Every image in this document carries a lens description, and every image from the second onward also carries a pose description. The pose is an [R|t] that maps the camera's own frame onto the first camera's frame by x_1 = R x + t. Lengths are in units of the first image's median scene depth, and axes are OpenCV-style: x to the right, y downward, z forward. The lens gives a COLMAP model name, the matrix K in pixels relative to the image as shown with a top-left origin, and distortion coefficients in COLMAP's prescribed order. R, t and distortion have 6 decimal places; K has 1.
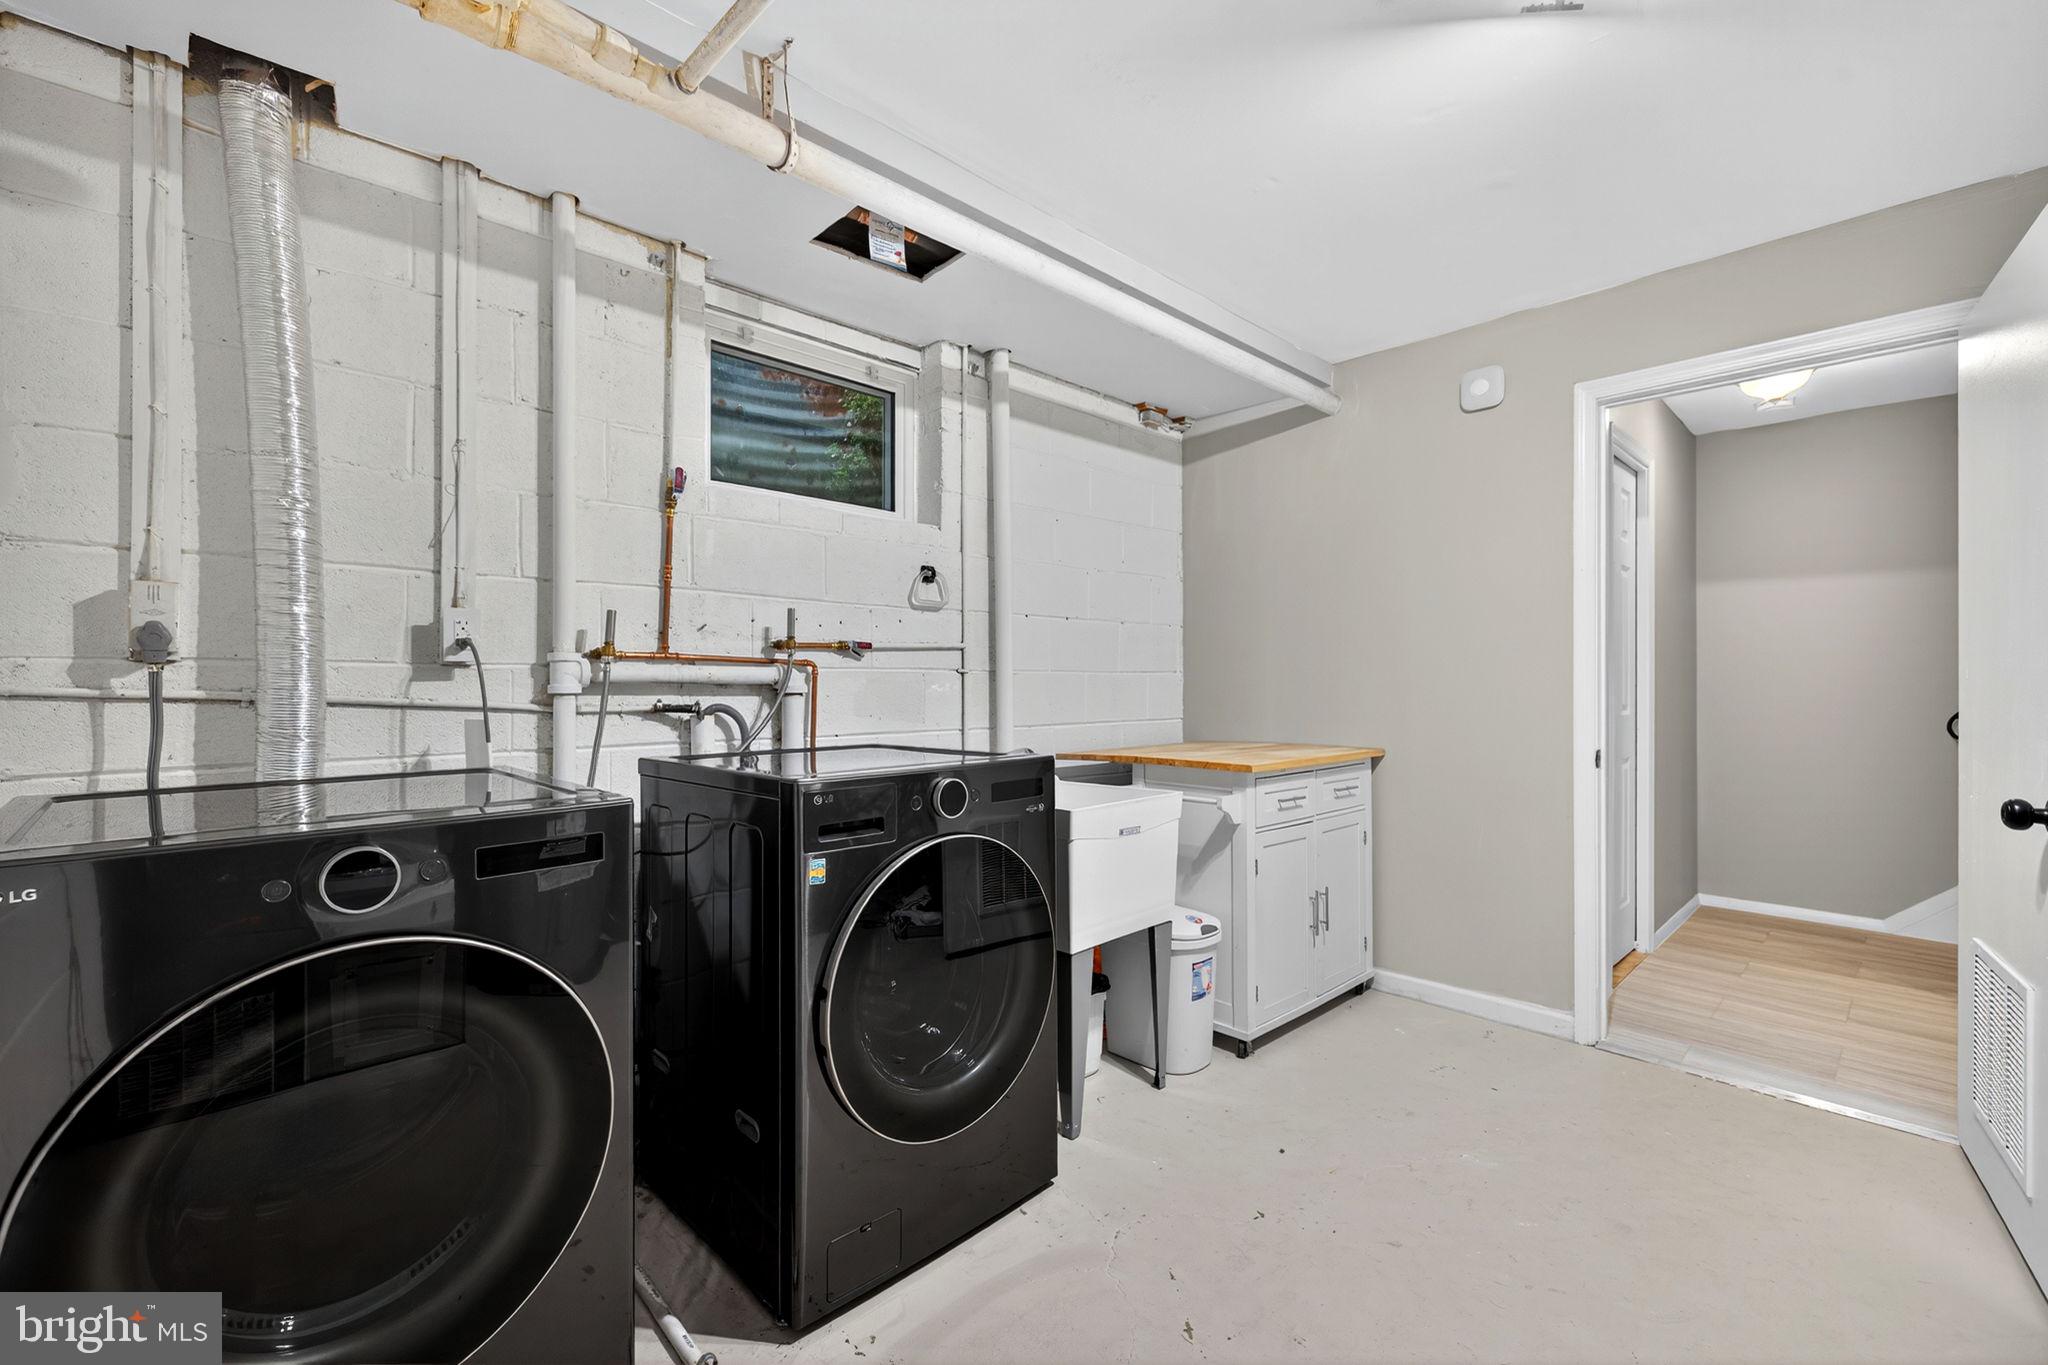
lens RADIAL K [[849.7, 0, 1021.7], [0, 849.7, 677.1], [0, 0, 1]] dist [-0.001917, -0.000171]
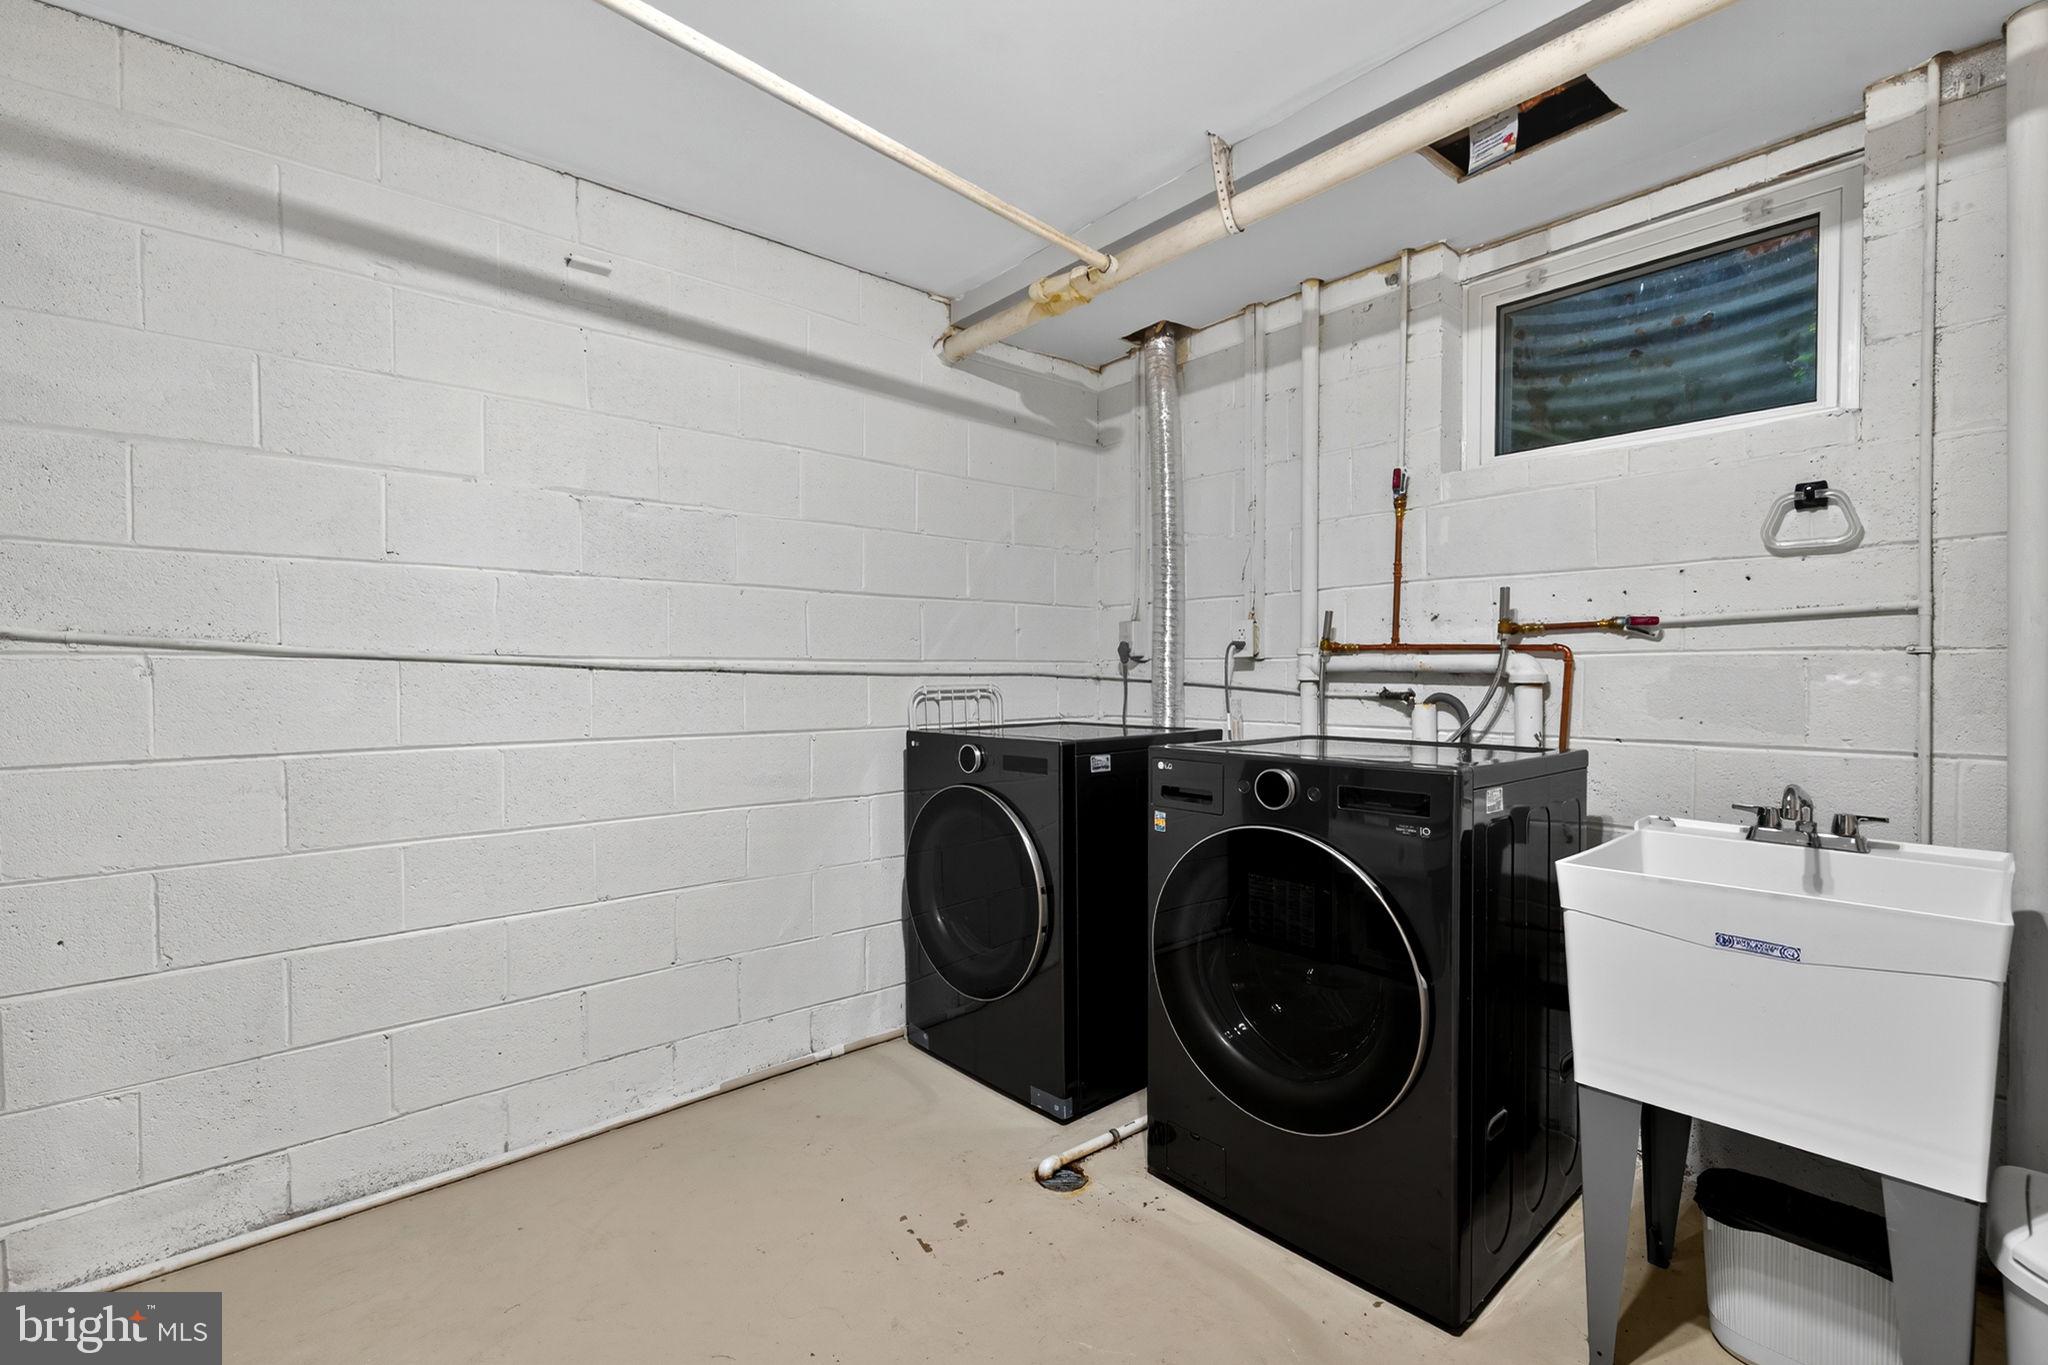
lens RADIAL K [[880.3, 0, 1003.2], [0, 880.3, 686.4], [0, 0, 1]] dist [0.001079, 0.000312]
pose [[-0.056814, 0.018451, -0.998214, 0.701892], [0.009276, 0.999796, 0.017952, 0.001126], [0.998342, -0.008239, -0.056974, 0.548203]]
